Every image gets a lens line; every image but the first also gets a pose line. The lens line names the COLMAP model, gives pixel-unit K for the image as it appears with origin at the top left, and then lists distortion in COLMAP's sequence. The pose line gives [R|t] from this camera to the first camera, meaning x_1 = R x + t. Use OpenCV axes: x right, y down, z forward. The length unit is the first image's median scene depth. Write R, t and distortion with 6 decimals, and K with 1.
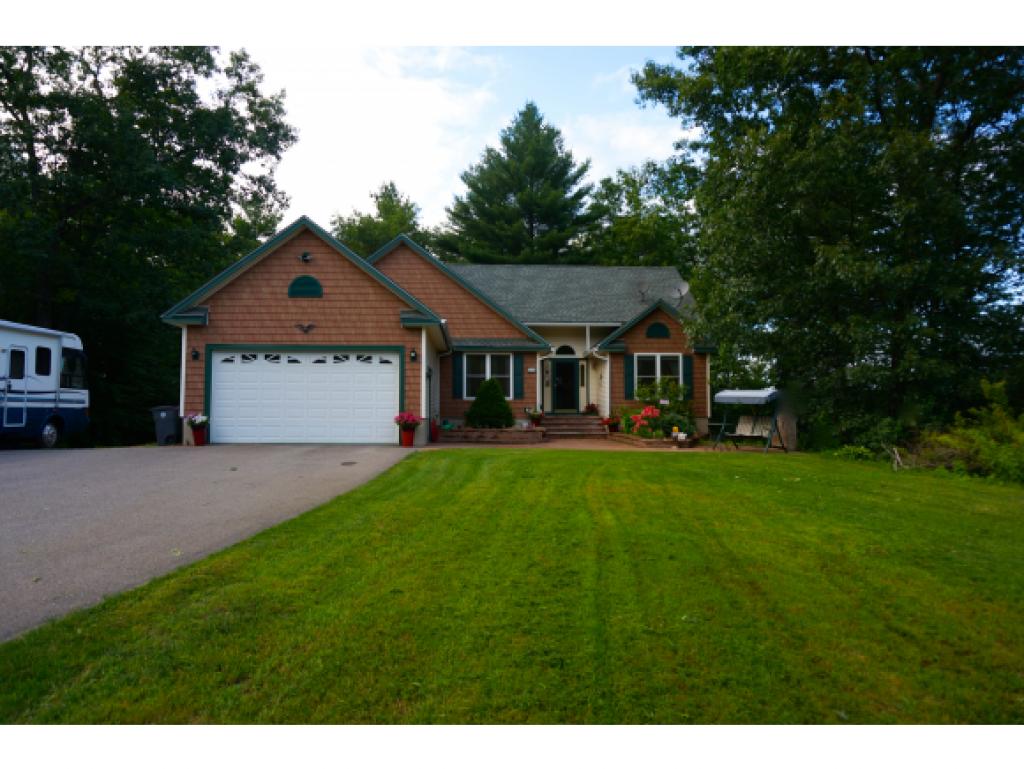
lens RADIAL K [[710.6, 0, 512.1], [0, 710.6, 386.7], [0, 0, 1]] dist [-0.025656, -0.003010]
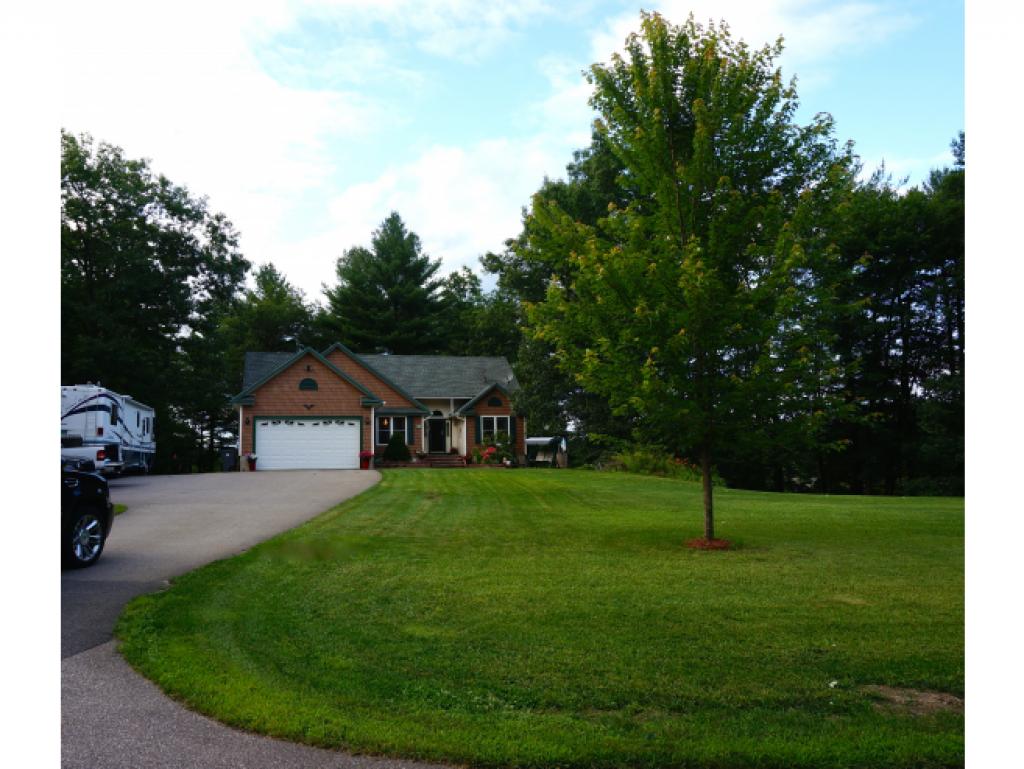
lens RADIAL K [[716.3, 0, 512.4], [0, 716.3, 387.0], [0, 0, 1]] dist [-0.001325, -0.000068]
pose [[0.974107, 0.005590, 0.226018, -0.130538], [0.009958, 0.997664, -0.067589, -0.001344], [-0.225867, 0.068089, 0.971776, -0.625648]]
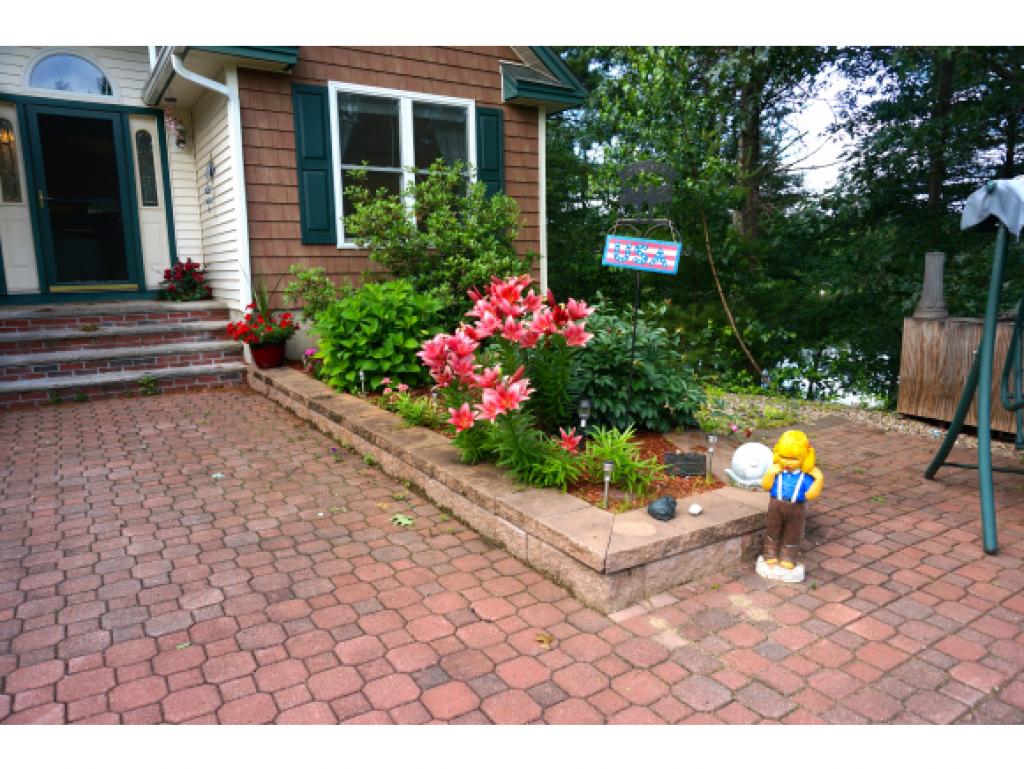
lens RADIAL K [[710.6, 0, 511.6], [0, 710.6, 385.5], [0, 0, 1]] dist [-0.025656, -0.003010]
pose [[0.868851, -0.096166, 0.485644, 0.086193], [-0.001835, 0.980320, 0.197404, 0.016932], [-0.495070, -0.172406, 0.851576, 0.700704]]
